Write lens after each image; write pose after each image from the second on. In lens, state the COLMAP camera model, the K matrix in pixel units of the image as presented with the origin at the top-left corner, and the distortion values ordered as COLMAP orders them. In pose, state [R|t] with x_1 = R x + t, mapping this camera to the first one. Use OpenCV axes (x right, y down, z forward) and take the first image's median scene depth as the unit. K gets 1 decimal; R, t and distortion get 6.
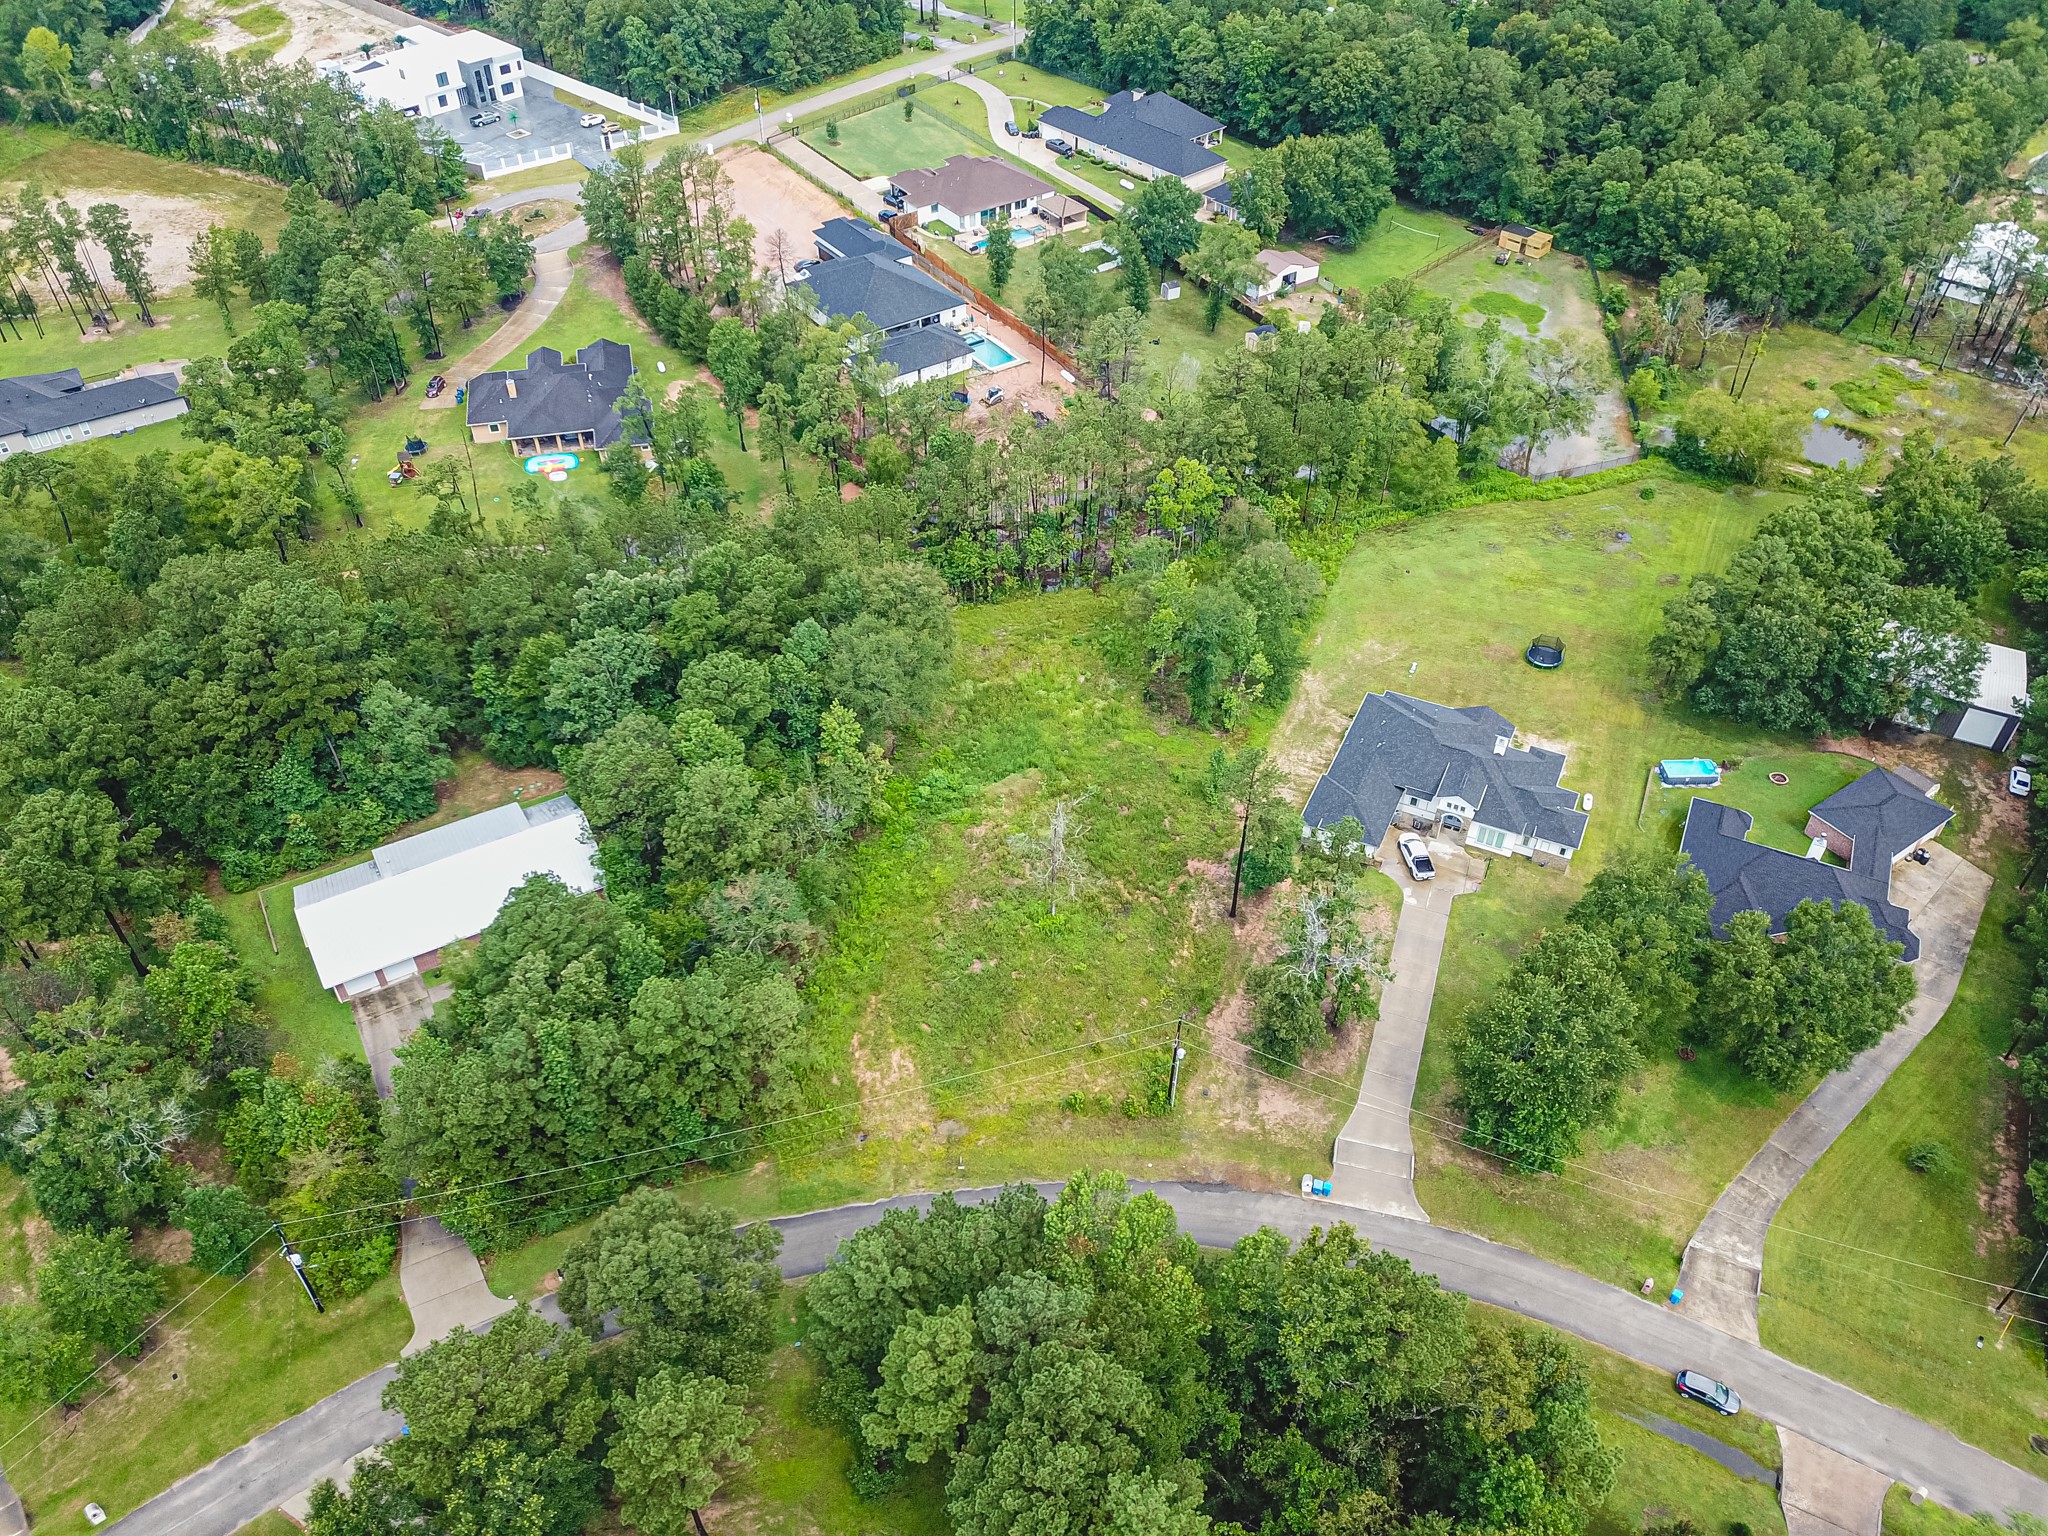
lens RADIAL K [[1527.6, 0, 1024.0], [0, 1527.6, 768.0], [0, 0, 1]] dist [0.059312, -0.125820]
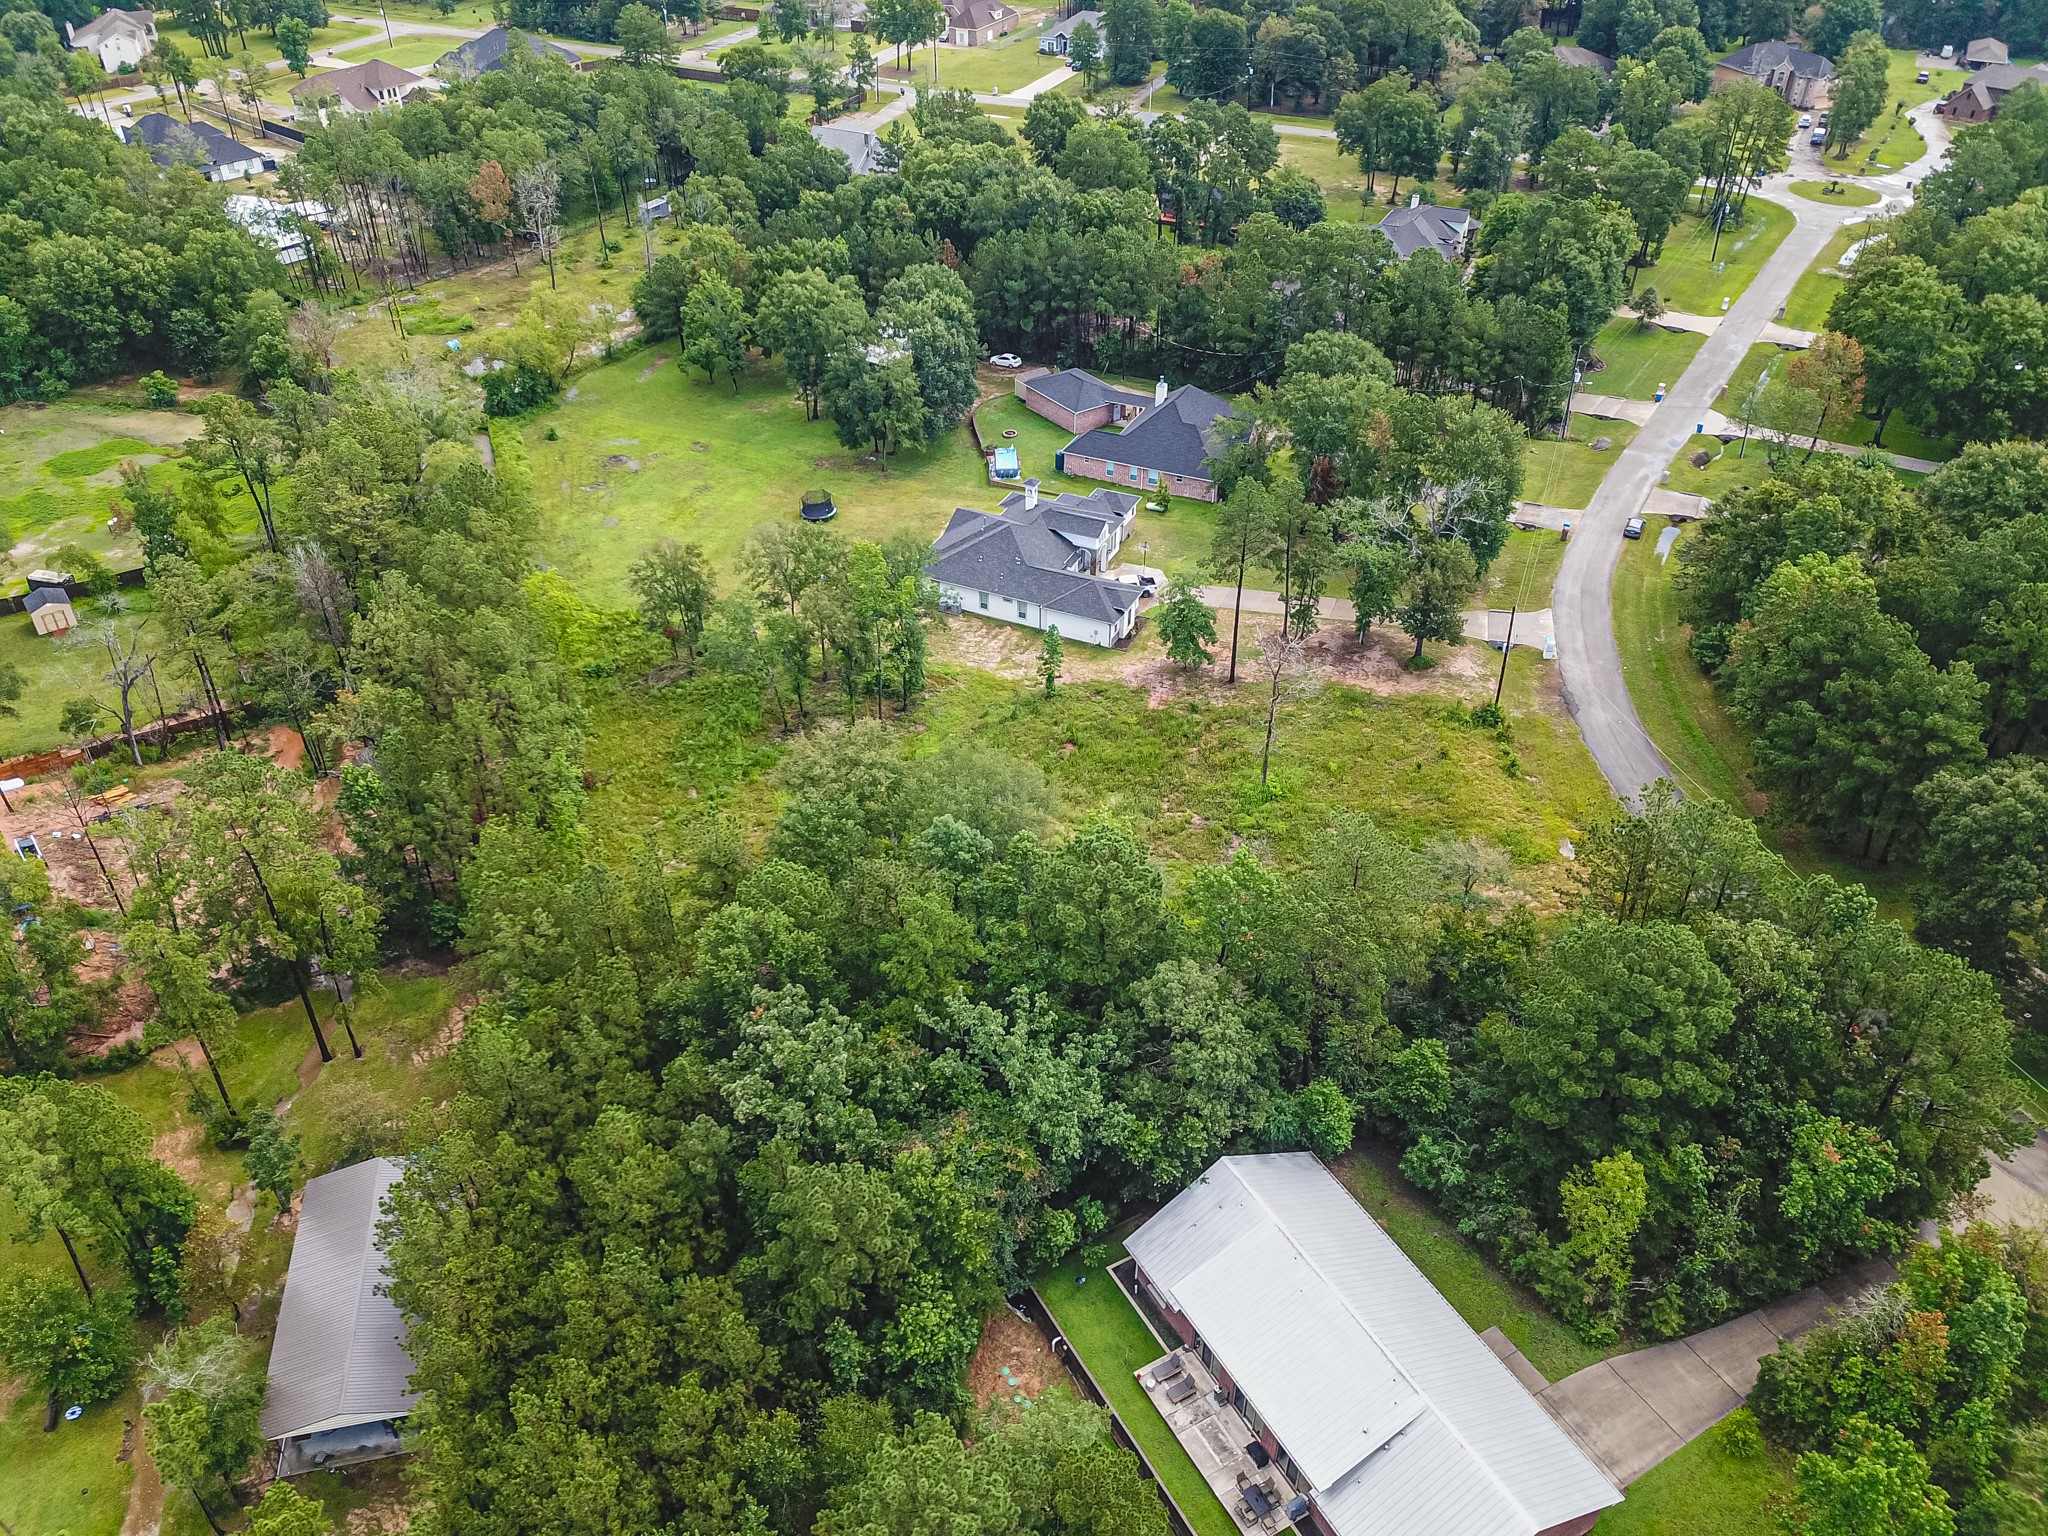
lens RADIAL K [[1549.8, 0, 1019.6], [0, 1549.8, 768.5], [0, 0, 1]] dist [-0.008077, -0.001004]
pose [[0.003153, -0.597997, 0.801492, -0.677103], [0.674210, 0.593205, 0.439941, -0.389716], [-0.738533, 0.538987, 0.405046, 0.696142]]
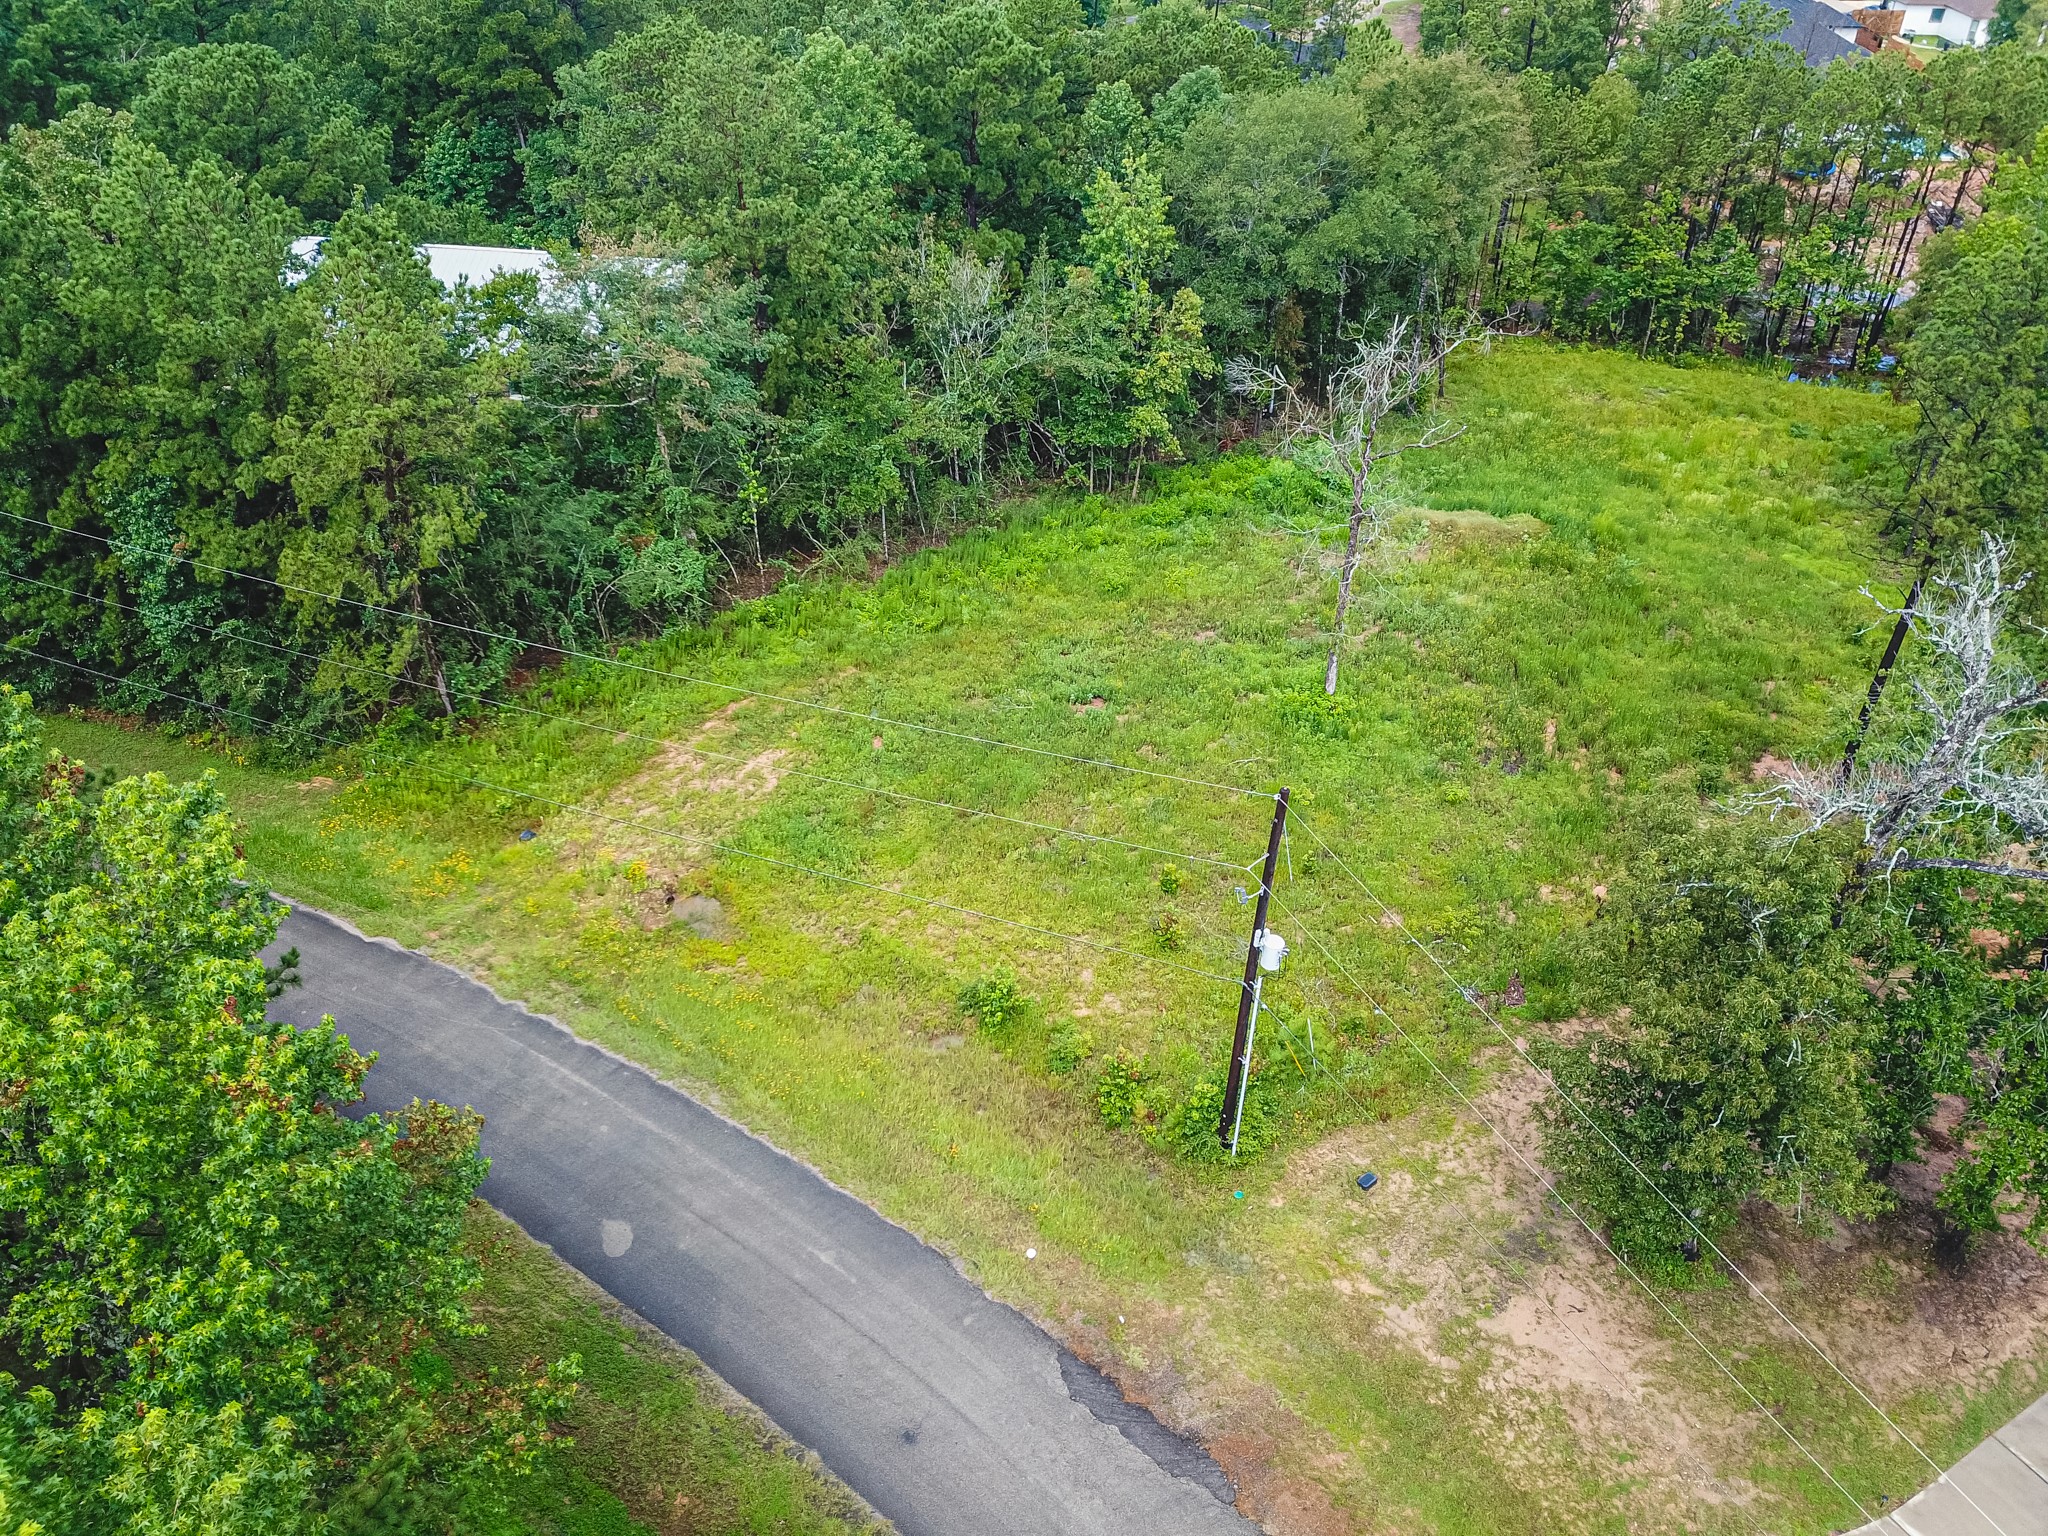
lens RADIAL K [[1567.5, 0, 1033.2], [0, 1567.5, 783.5], [0, 0, 1]] dist [0.004241, 0.000256]
pose [[0.781279, 0.364871, -0.506431, 0.165969], [-0.422714, 0.906263, 0.000812, 0.143586], [0.459256, 0.213441, 0.862280, 0.586165]]
